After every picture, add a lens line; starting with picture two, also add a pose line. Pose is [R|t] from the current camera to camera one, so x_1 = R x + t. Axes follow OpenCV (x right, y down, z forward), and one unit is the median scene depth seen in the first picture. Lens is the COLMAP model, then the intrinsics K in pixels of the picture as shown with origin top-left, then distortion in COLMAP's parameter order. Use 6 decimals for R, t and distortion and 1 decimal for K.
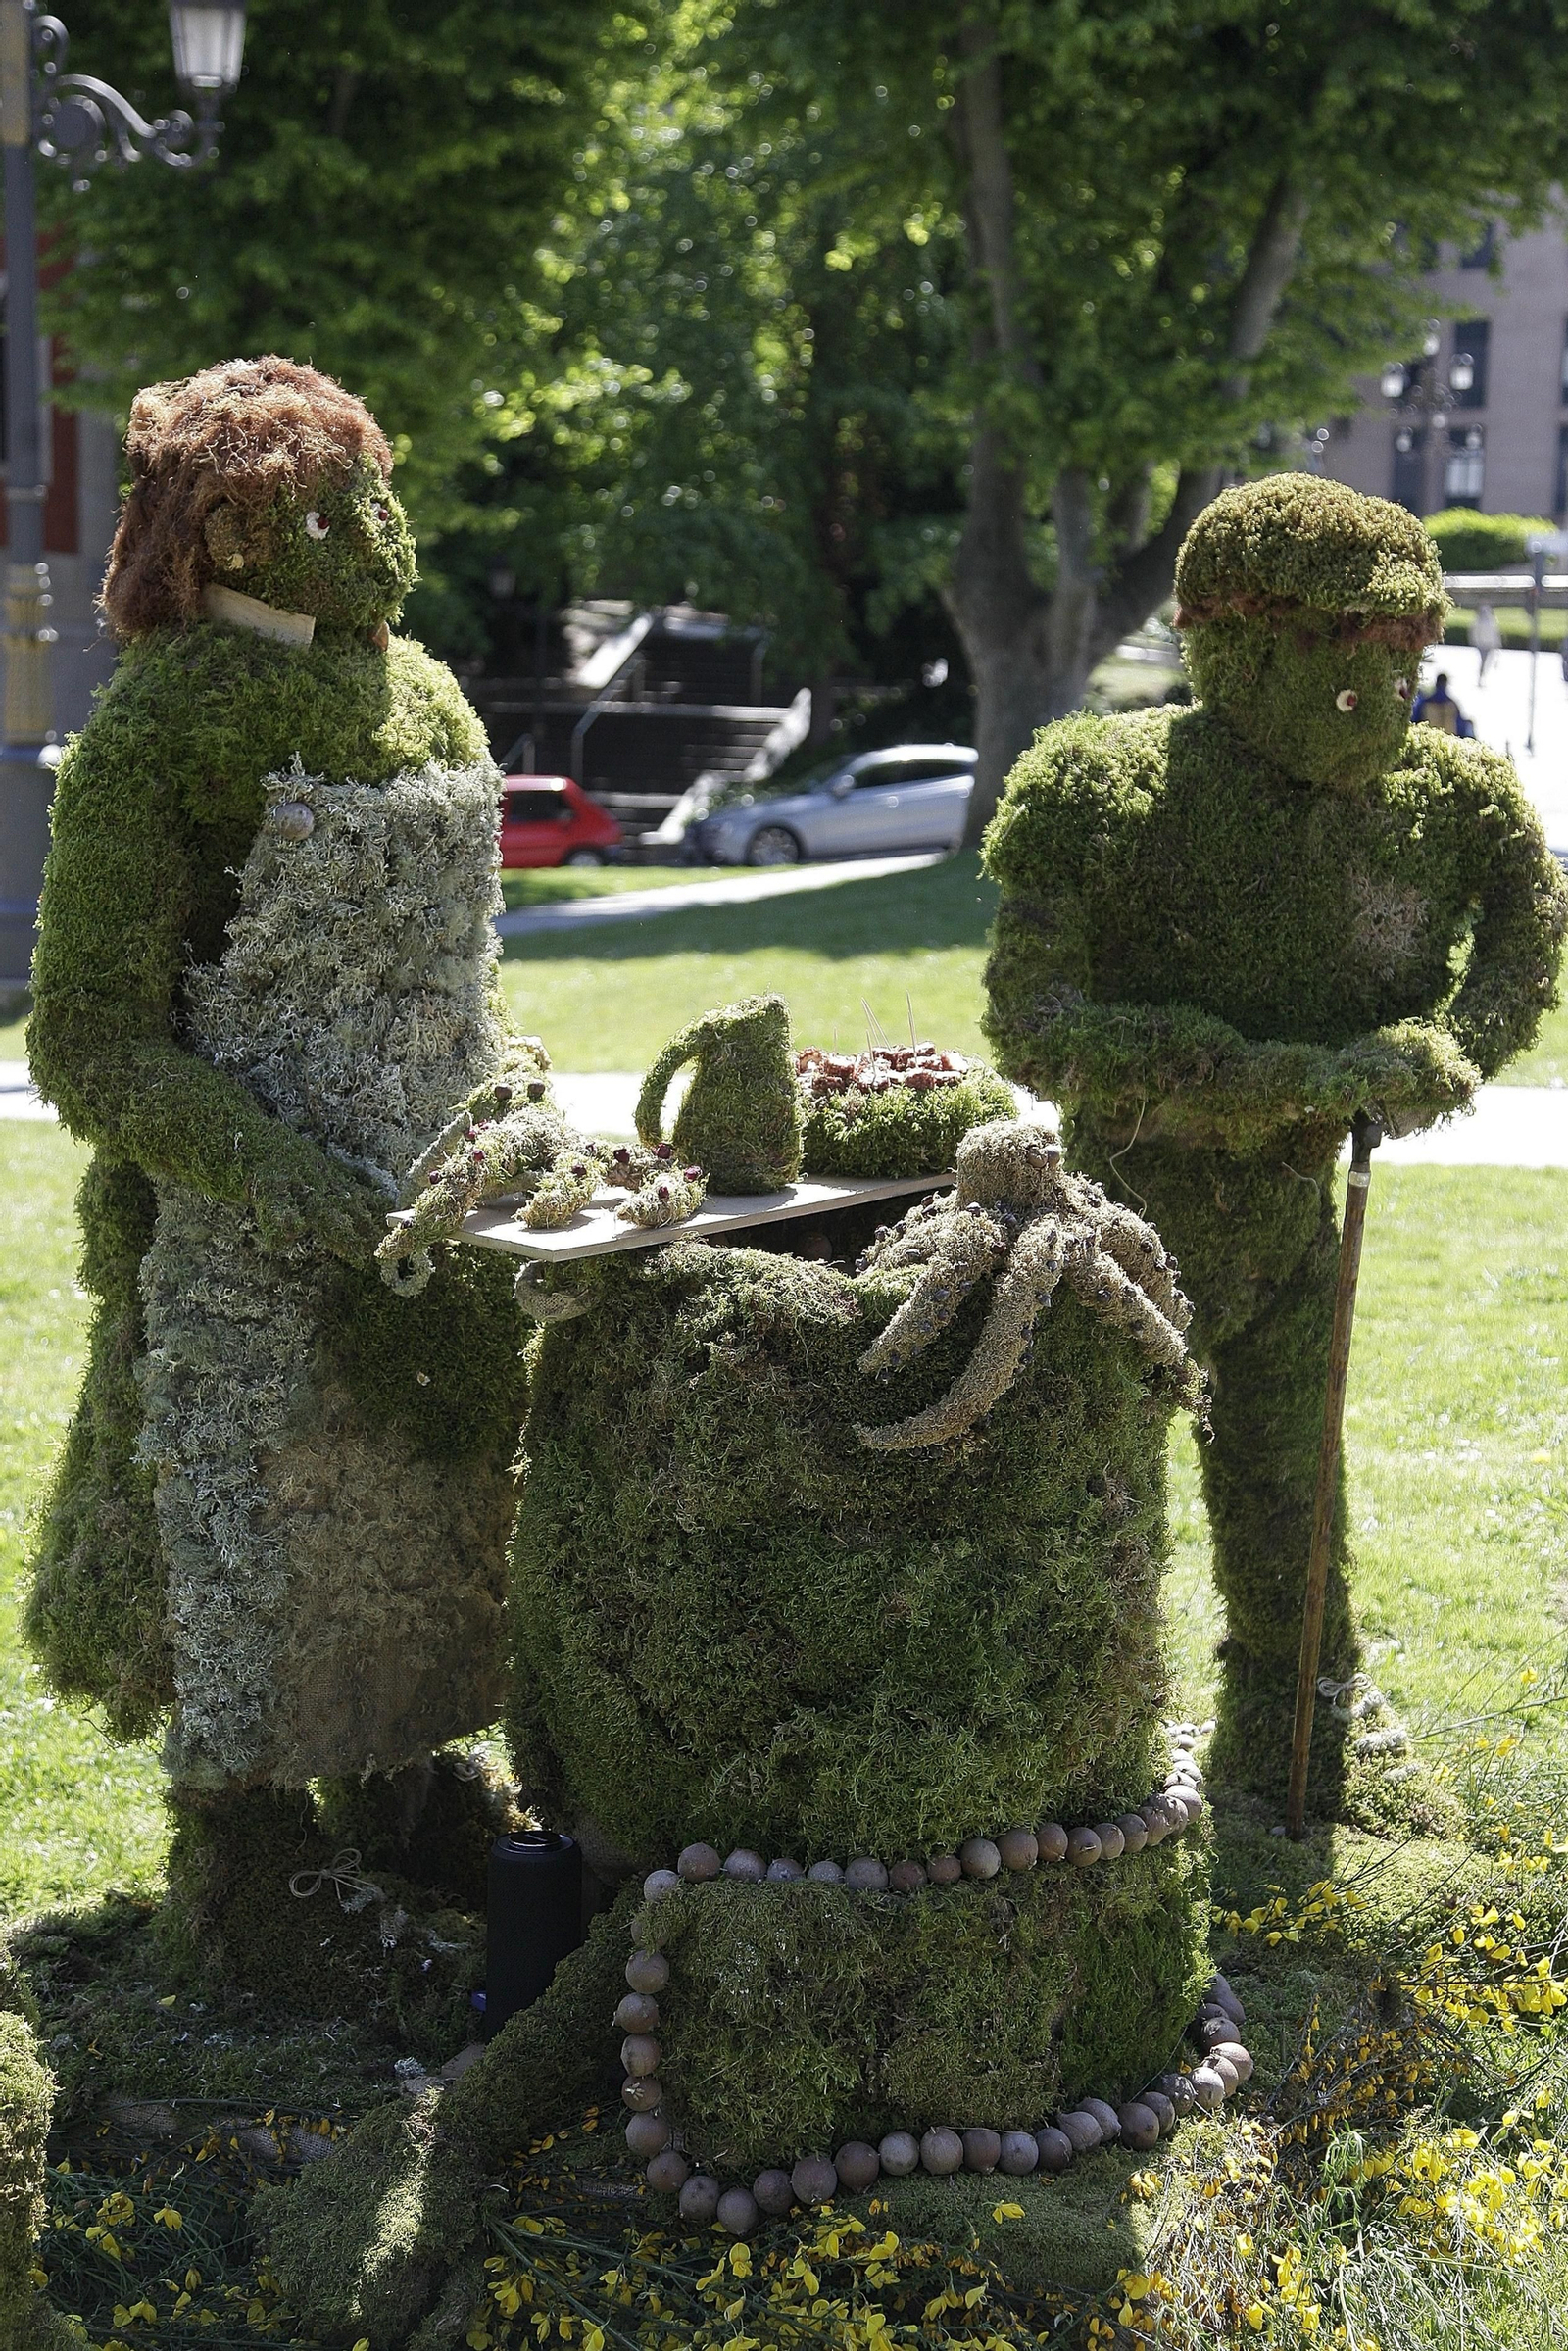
lens RADIAL K [[3473.9, 0, 784.0], [0, 3473.9, 1175.5], [0, 0, 1]] dist [0.137158, 0.123755]
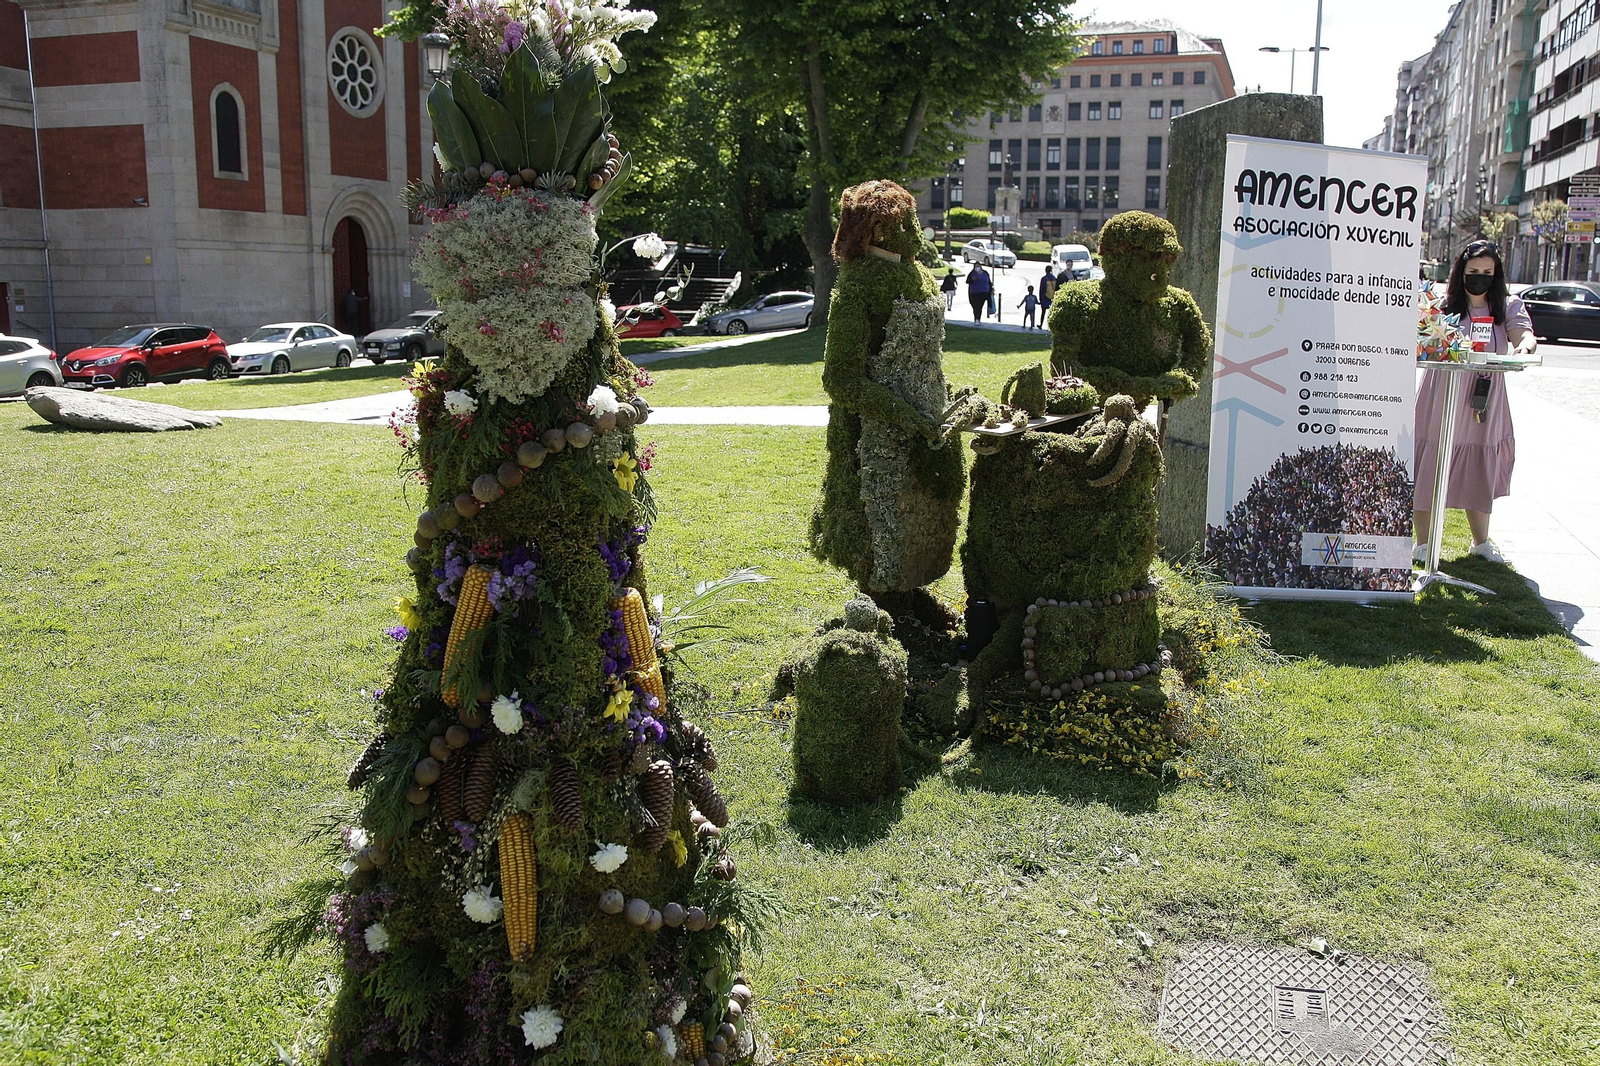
lens RADIAL K [[1263.5, 0, 800.0], [0, 1263.5, 533.0], [0, 0, 1]] dist [-0.105516, 0.087329]
pose [[0.996663, -0.027006, 0.077035, -0.330566], [0.021788, 0.997461, 0.067794, 0.027952], [-0.078671, -0.065890, 0.994721, -0.240334]]
